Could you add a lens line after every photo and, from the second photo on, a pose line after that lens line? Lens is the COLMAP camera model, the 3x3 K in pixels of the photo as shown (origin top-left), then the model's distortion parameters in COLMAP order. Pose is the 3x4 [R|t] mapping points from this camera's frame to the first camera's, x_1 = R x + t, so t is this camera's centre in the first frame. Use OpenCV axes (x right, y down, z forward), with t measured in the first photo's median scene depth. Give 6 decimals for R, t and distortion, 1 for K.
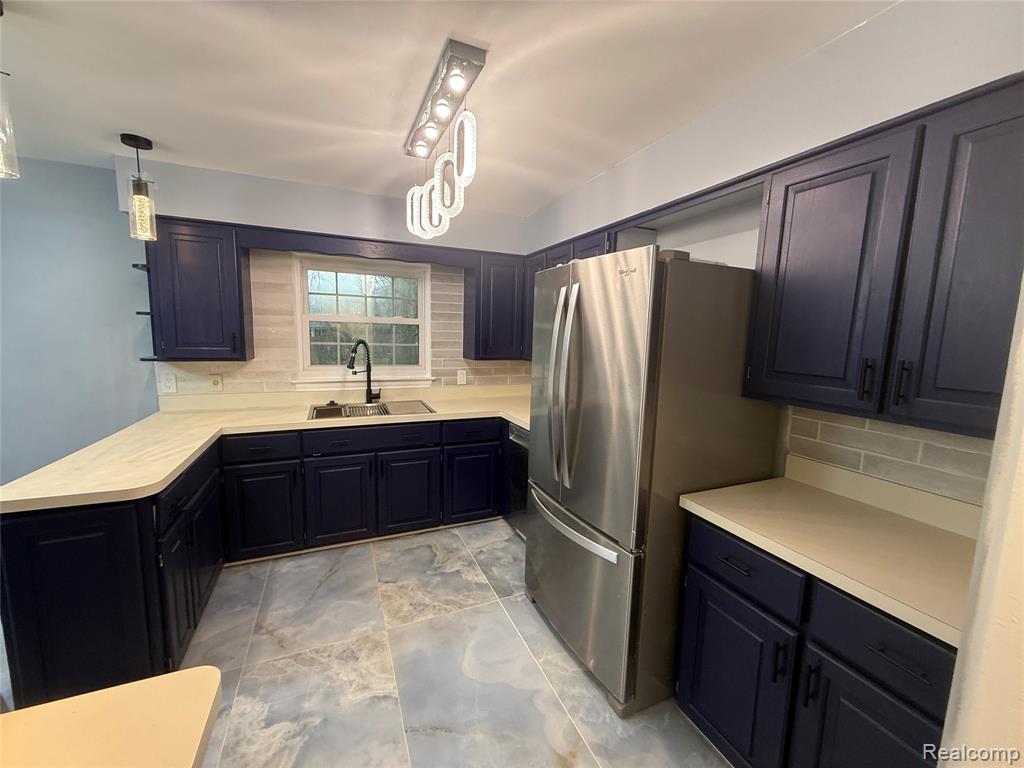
lens RADIAL K [[406.5, 0, 509.8], [0, 406.5, 383.1], [0, 0, 1]] dist [-0.000343, -0.000322]
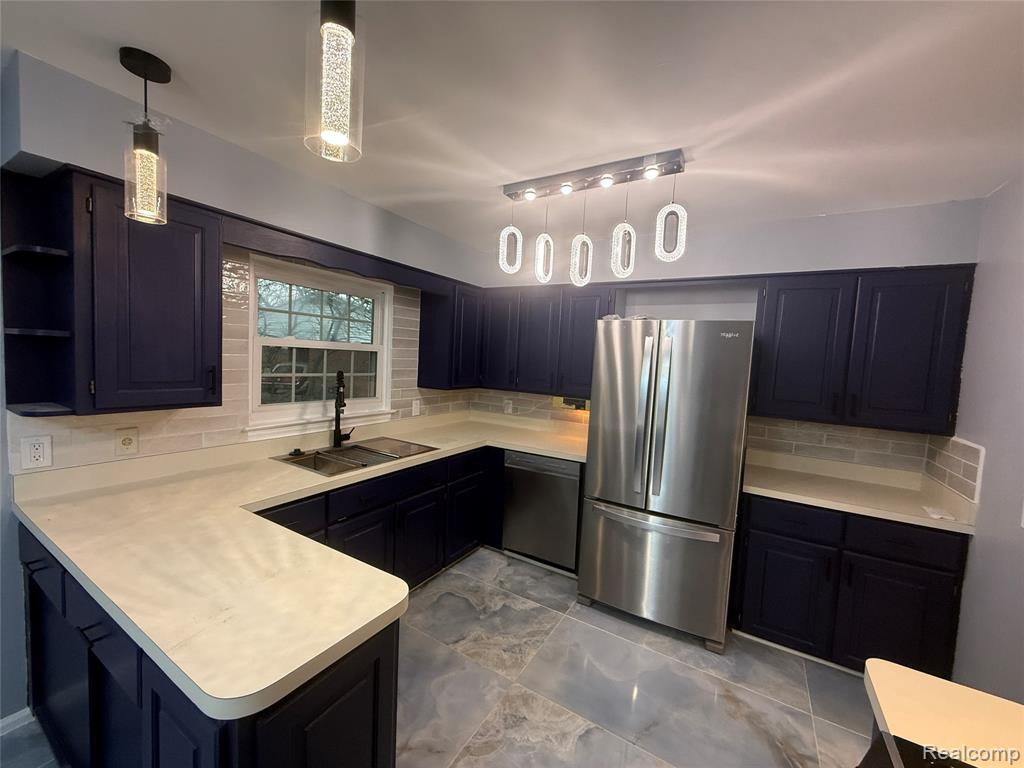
lens RADIAL K [[406.5, 0, 509.8], [0, 406.5, 383.1], [0, 0, 1]] dist [-0.000343, -0.000322]
pose [[0.815526, -0.021935, 0.578304, -0.645580], [0.041944, 0.998894, -0.021263, -0.056696], [-0.577198, 0.041597, 0.815544, 0.150130]]
